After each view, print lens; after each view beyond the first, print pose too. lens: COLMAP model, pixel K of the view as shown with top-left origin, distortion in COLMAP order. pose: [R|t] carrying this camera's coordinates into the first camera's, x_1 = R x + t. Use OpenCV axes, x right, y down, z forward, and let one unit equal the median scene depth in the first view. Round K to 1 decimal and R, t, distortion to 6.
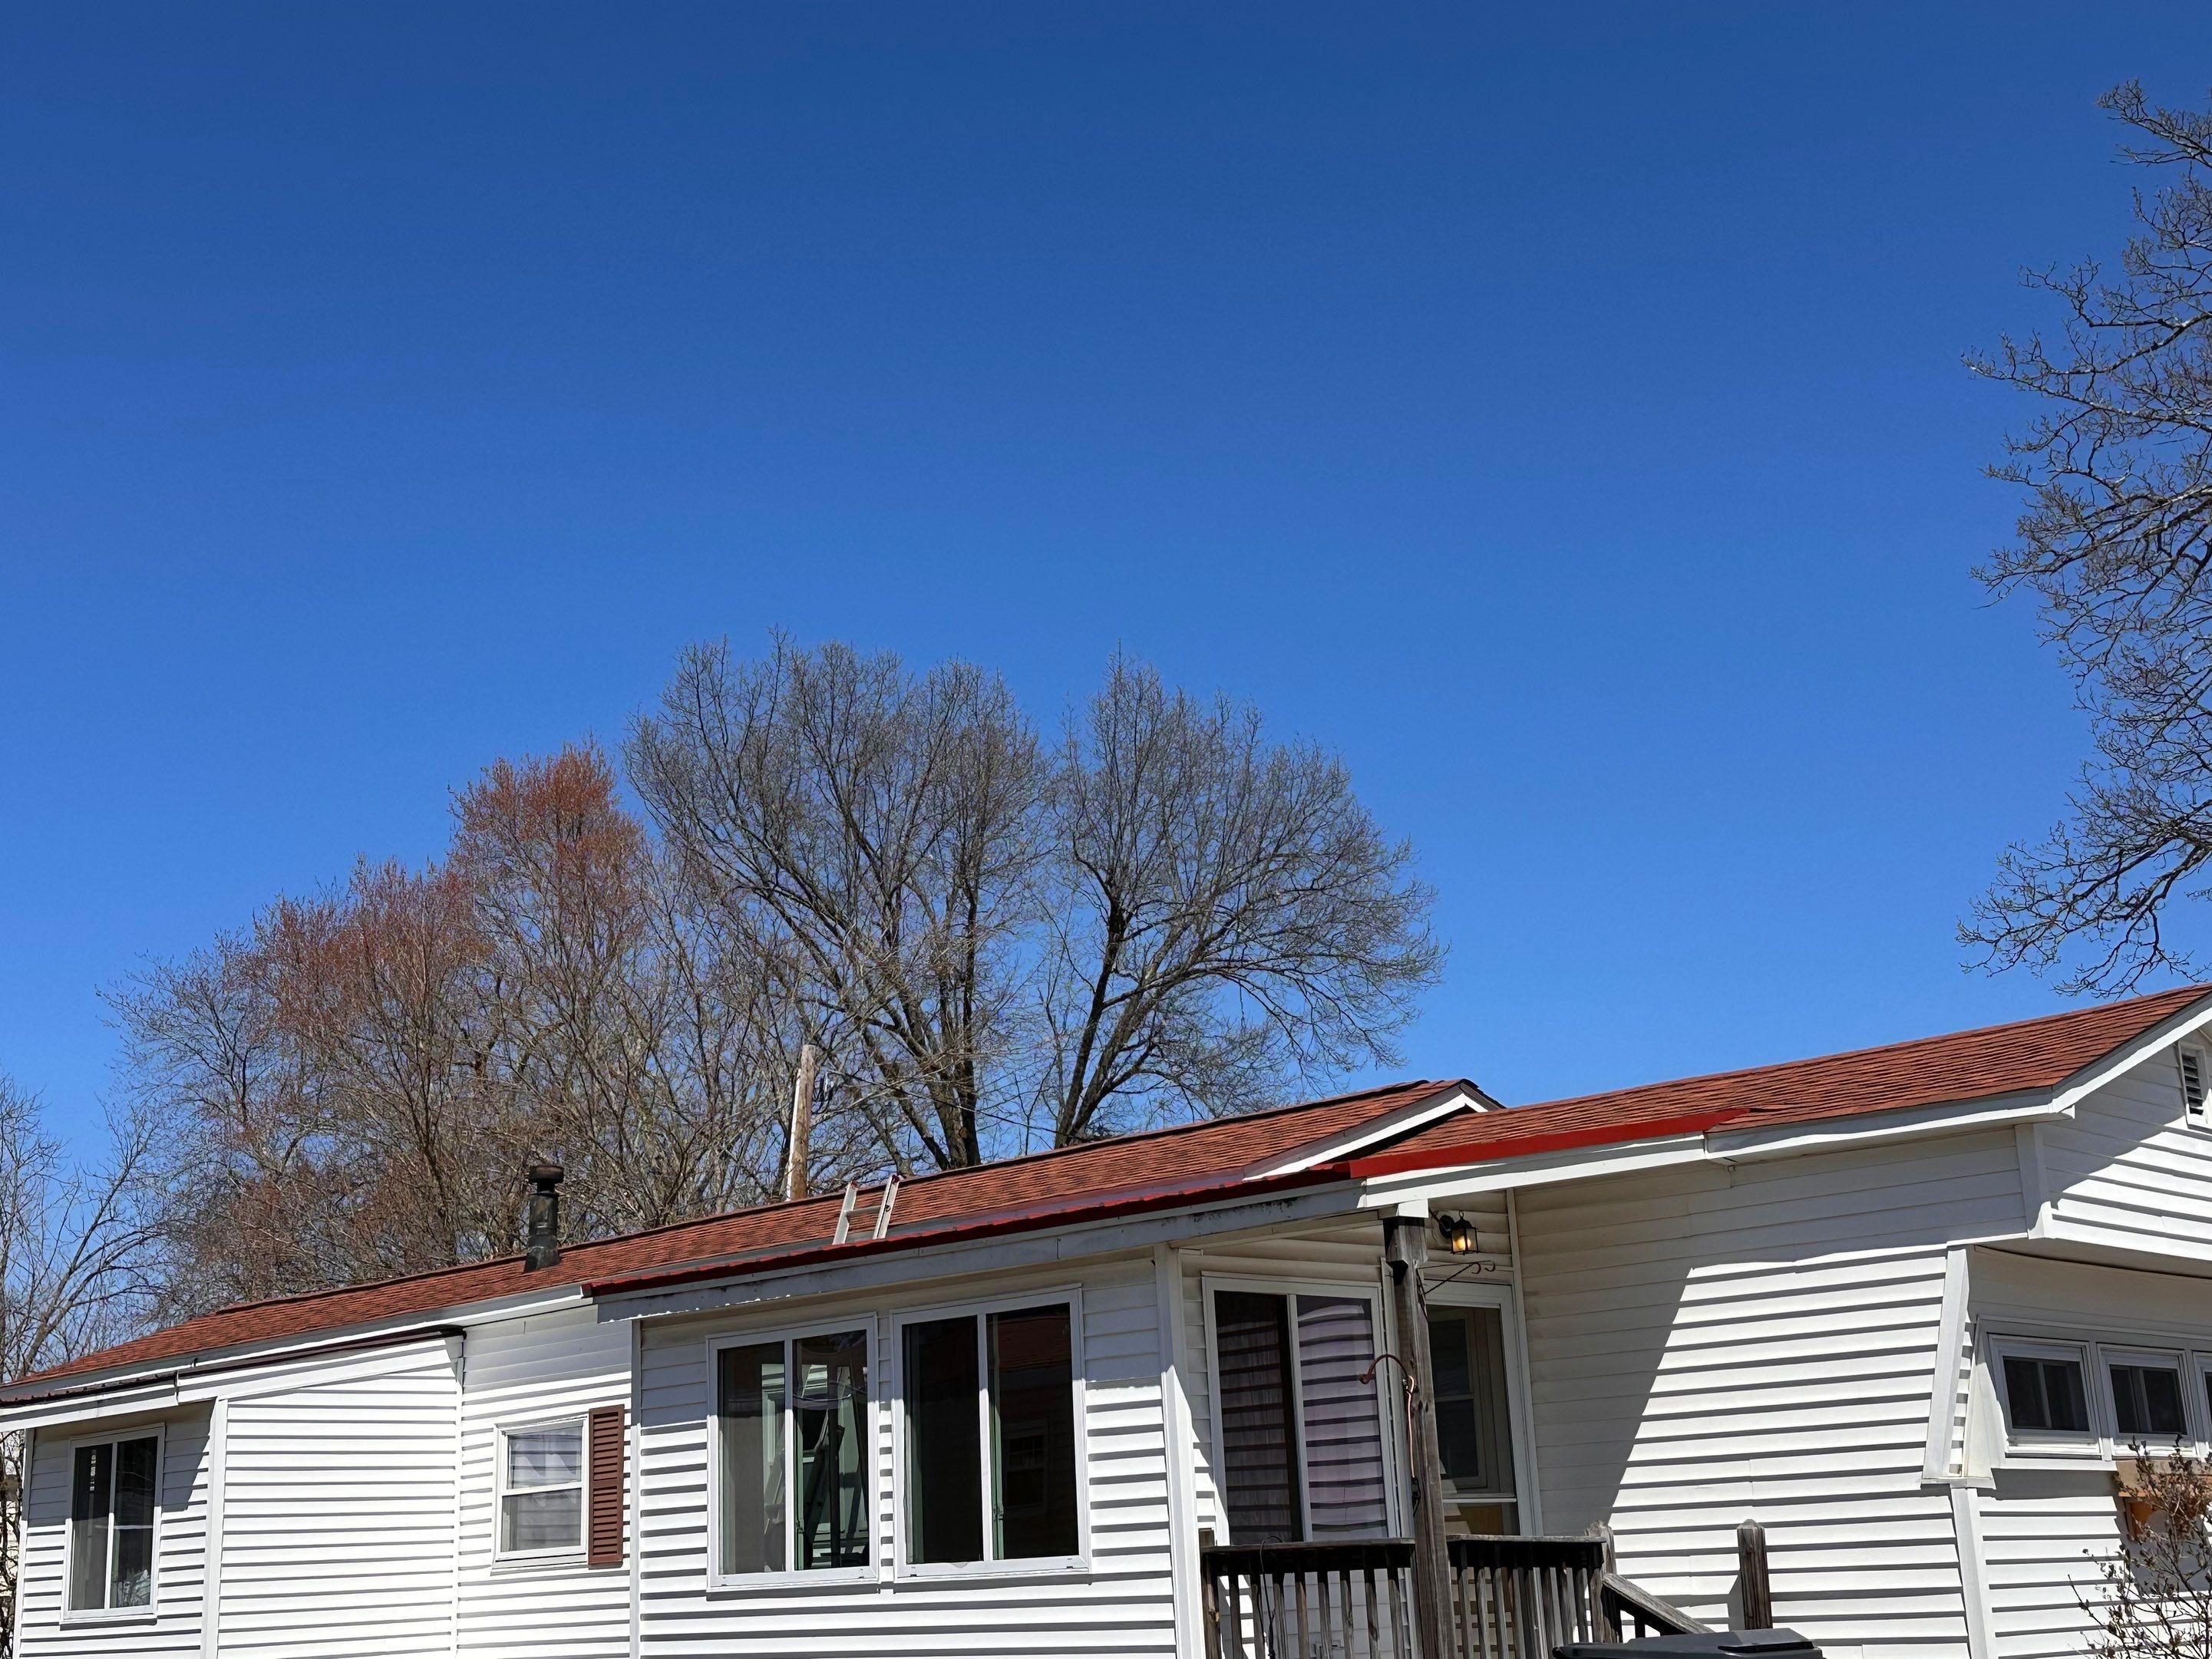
lens RADIAL K [[2964.4, 0, 1106.0], [0, 2964.4, 829.5], [0, 0, 1]] dist [0.048446, -0.026384]
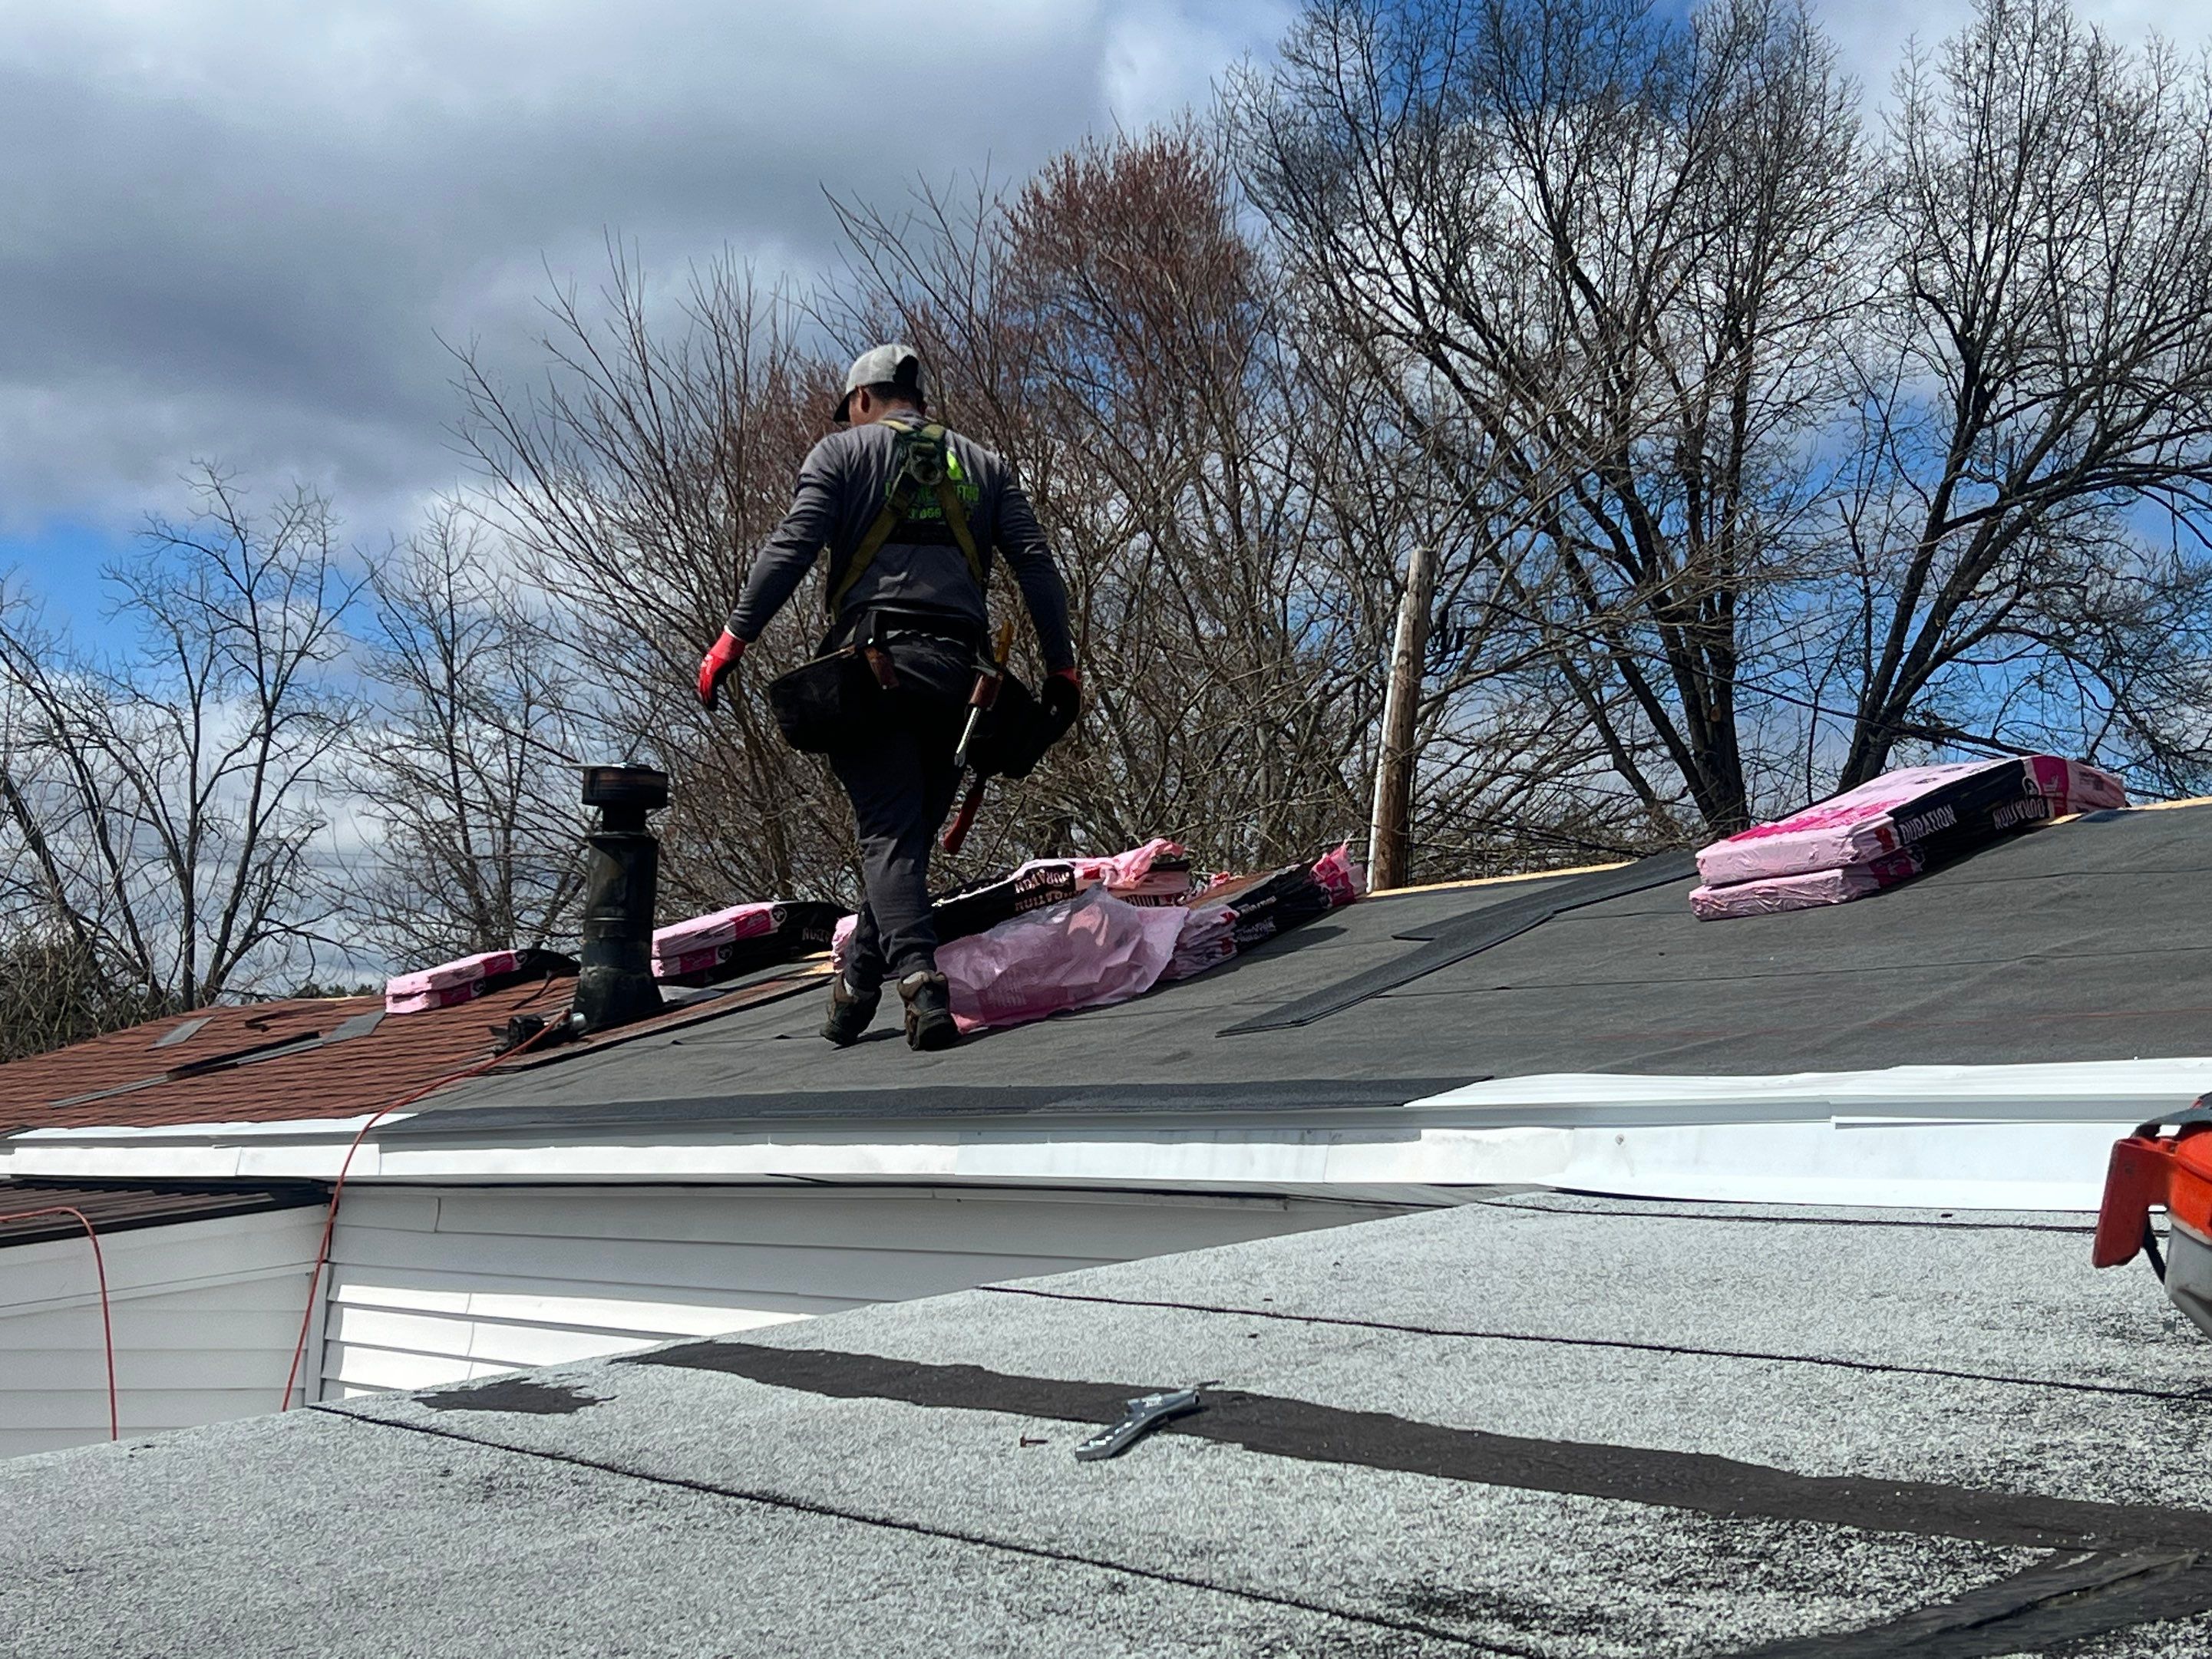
lens RADIAL K [[2964.4, 0, 1106.0], [0, 2964.4, 829.5], [0, 0, 1]] dist [0.048446, -0.026384]
pose [[0.967352, 0.047808, -0.248888, -0.012868], [-0.011408, 0.989265, 0.145685, 0.031747], [0.253181, -0.138090, 0.957513, 0.318188]]
